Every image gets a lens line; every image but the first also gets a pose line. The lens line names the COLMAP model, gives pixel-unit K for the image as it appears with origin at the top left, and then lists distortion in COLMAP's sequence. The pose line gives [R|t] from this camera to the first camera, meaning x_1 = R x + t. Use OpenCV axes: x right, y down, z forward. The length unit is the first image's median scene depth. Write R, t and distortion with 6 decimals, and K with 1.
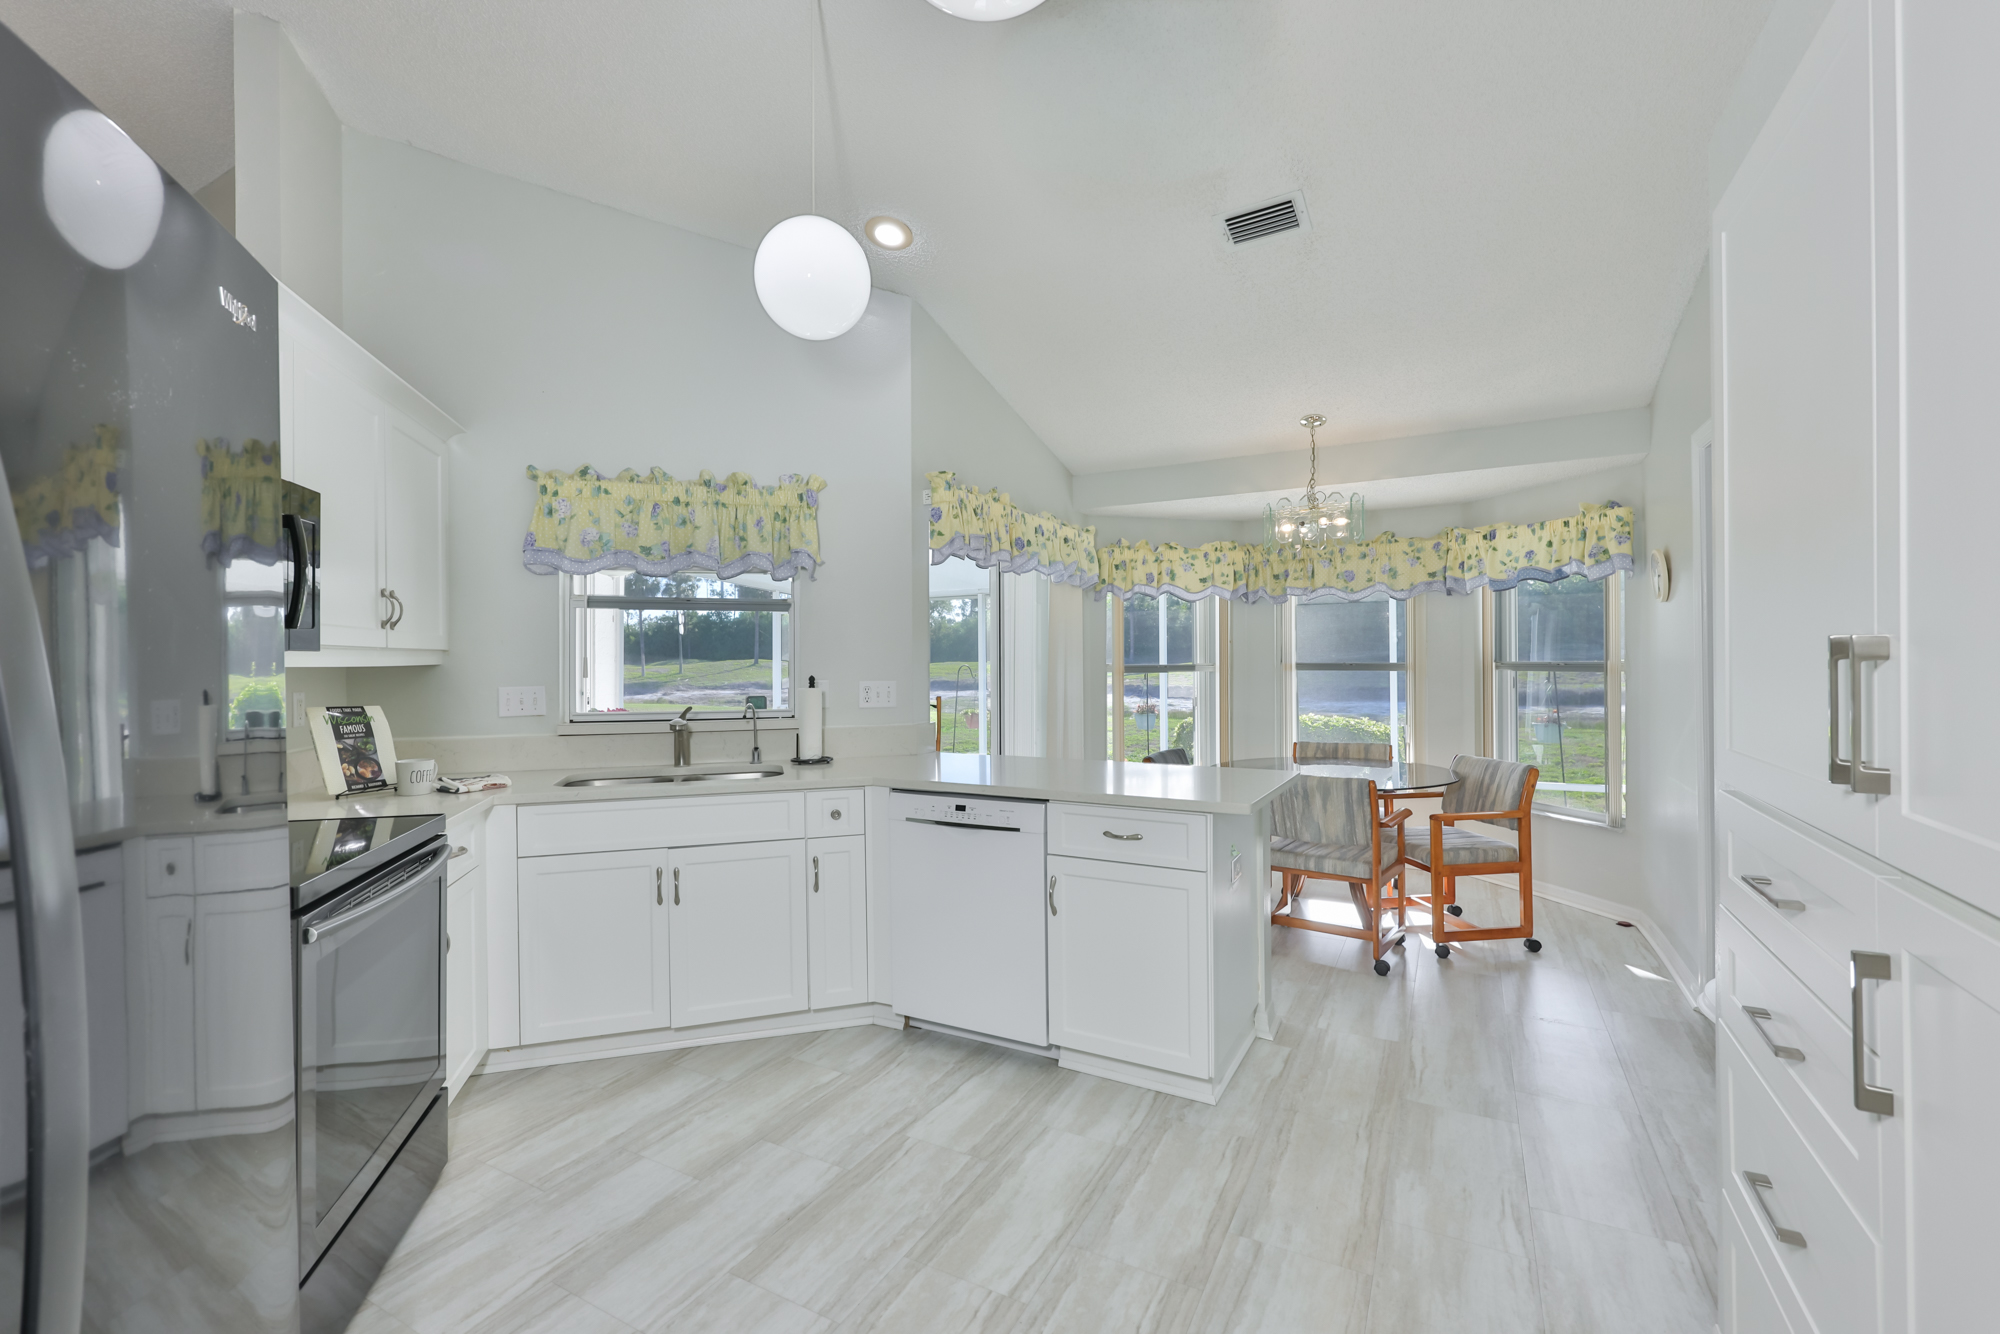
lens RADIAL K [[841.1, 0, 1004.8], [0, 841.1, 663.8], [0, 0, 1]] dist [-0.000861, -0.000171]
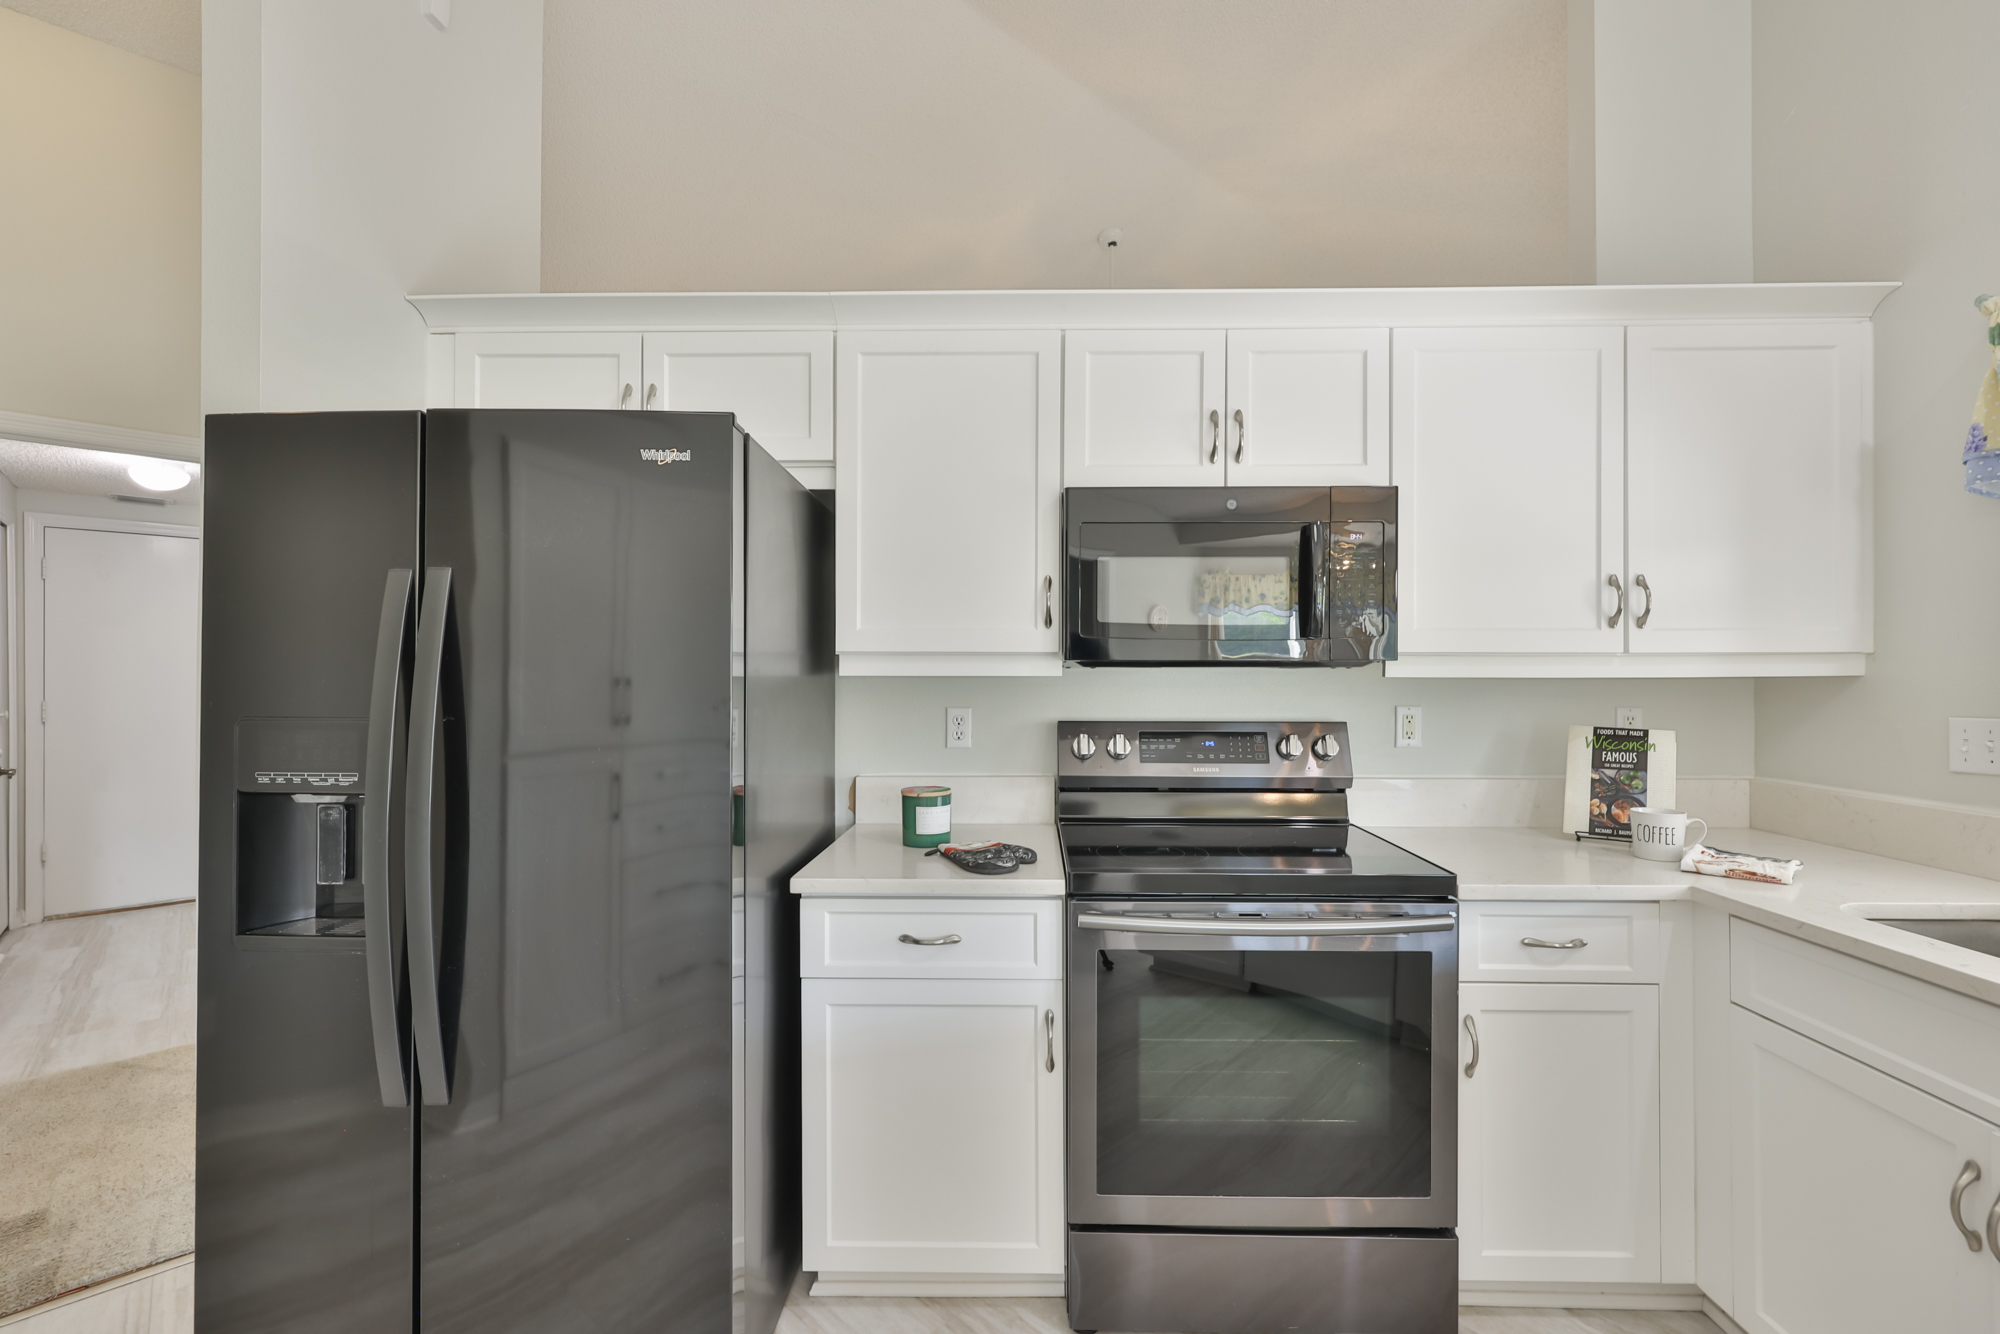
lens RADIAL K [[852.4, 0, 1013.8], [0, 852.4, 668.3], [0, 0, 1]] dist [-0.002731, -0.000448]
pose [[-0.303050, 0.001838, -0.952973, 0.091026], [-0.001989, 0.999995, 0.002562, -0.003625], [0.952973, 0.002672, -0.303045, 0.438421]]
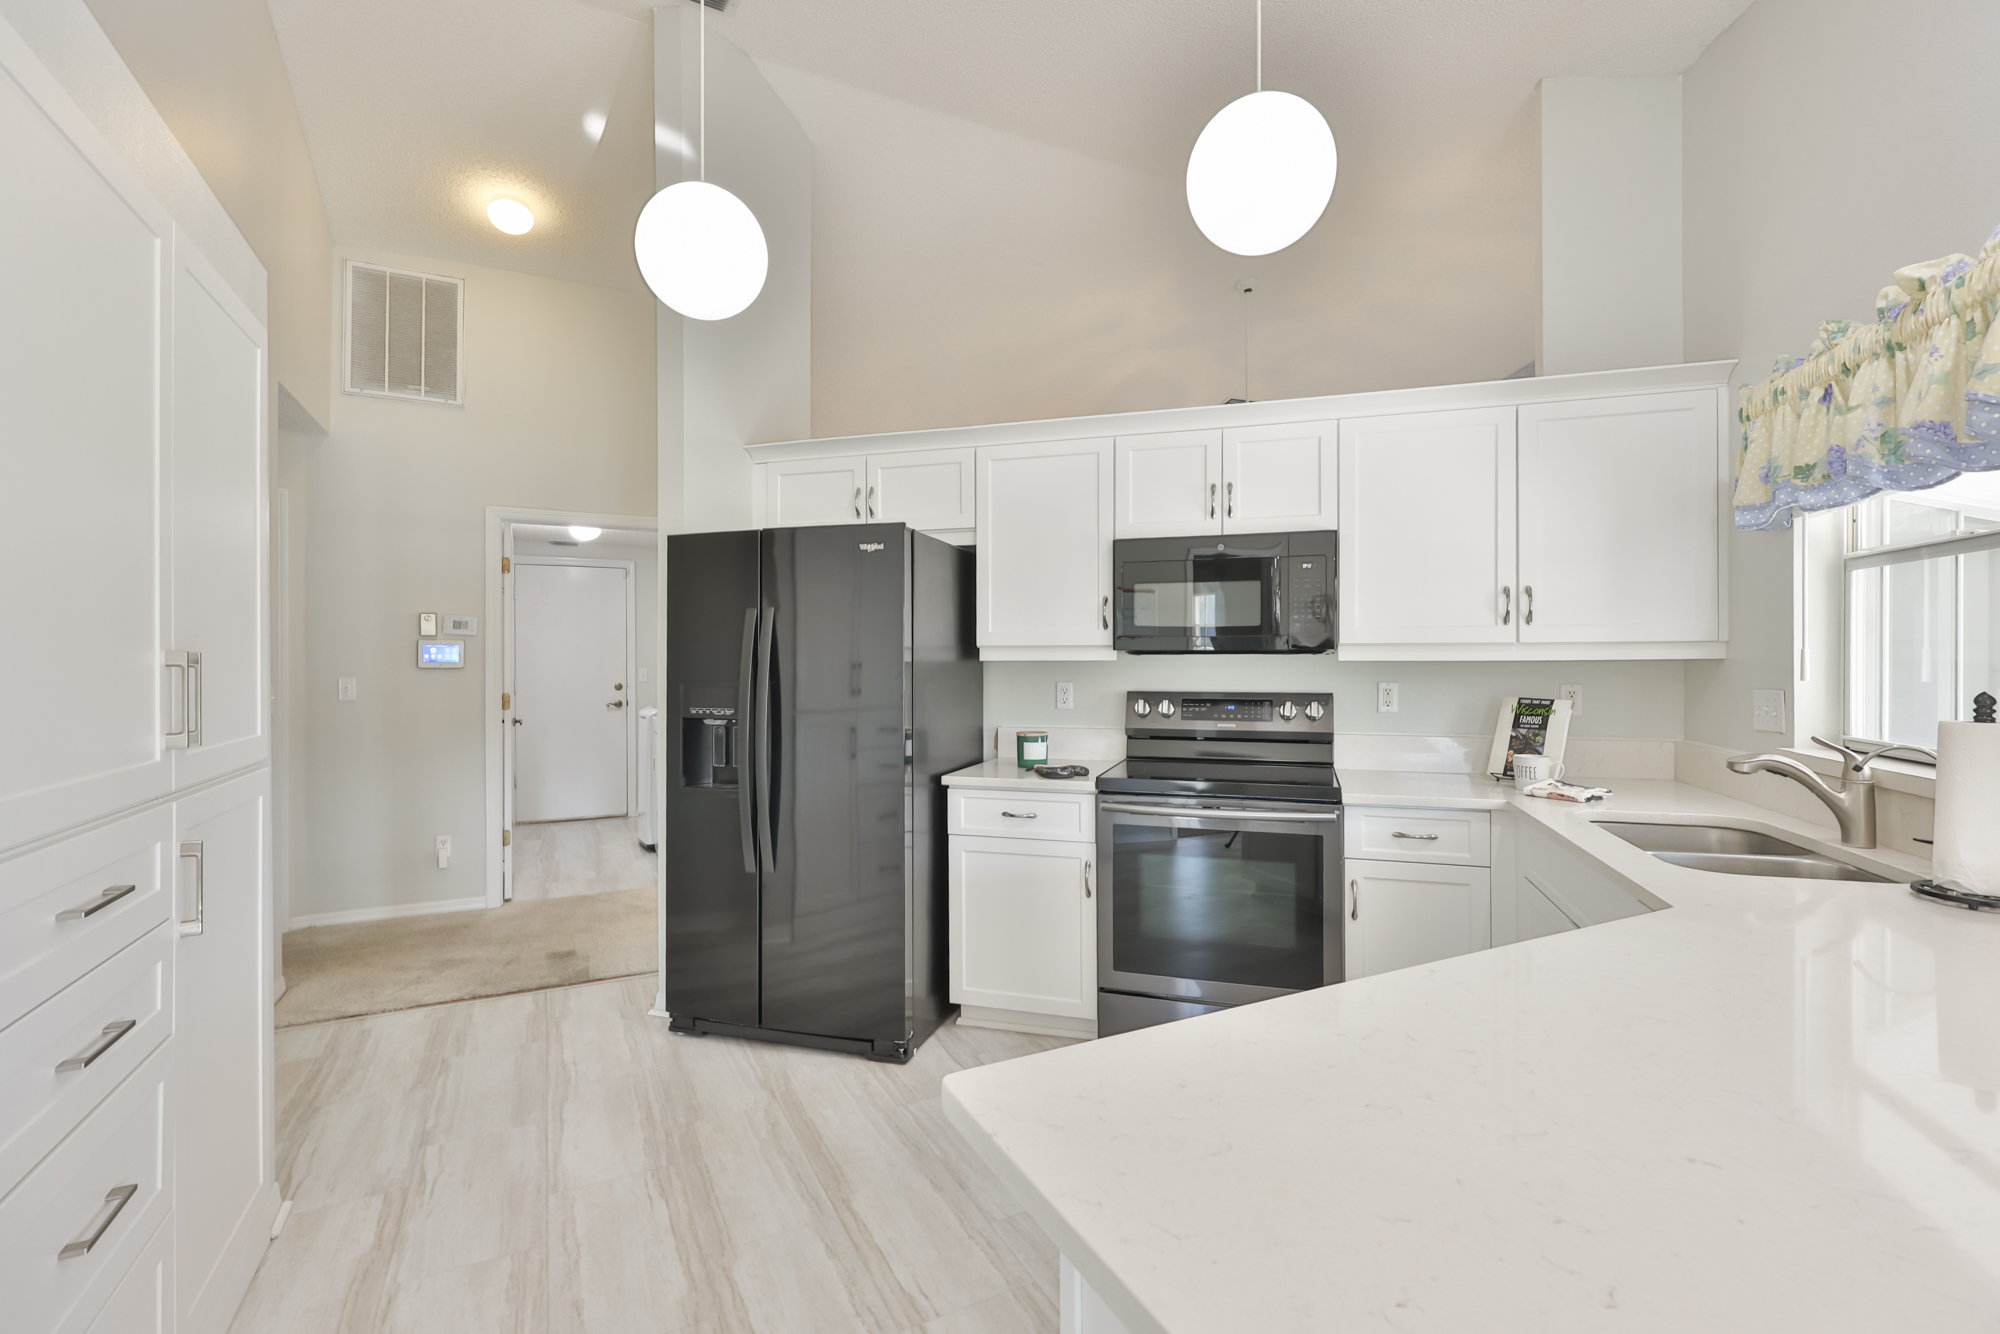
lens RADIAL K [[892.3, 0, 1001.7], [0, 892.3, 660.3], [0, 0, 1]] dist [-0.001181, 0.000011]
pose [[-0.565068, 0.009323, -0.824991, 0.321301], [0.003371, 0.999954, 0.008992, -0.005679], [0.825037, 0.002300, -0.565074, 0.675256]]
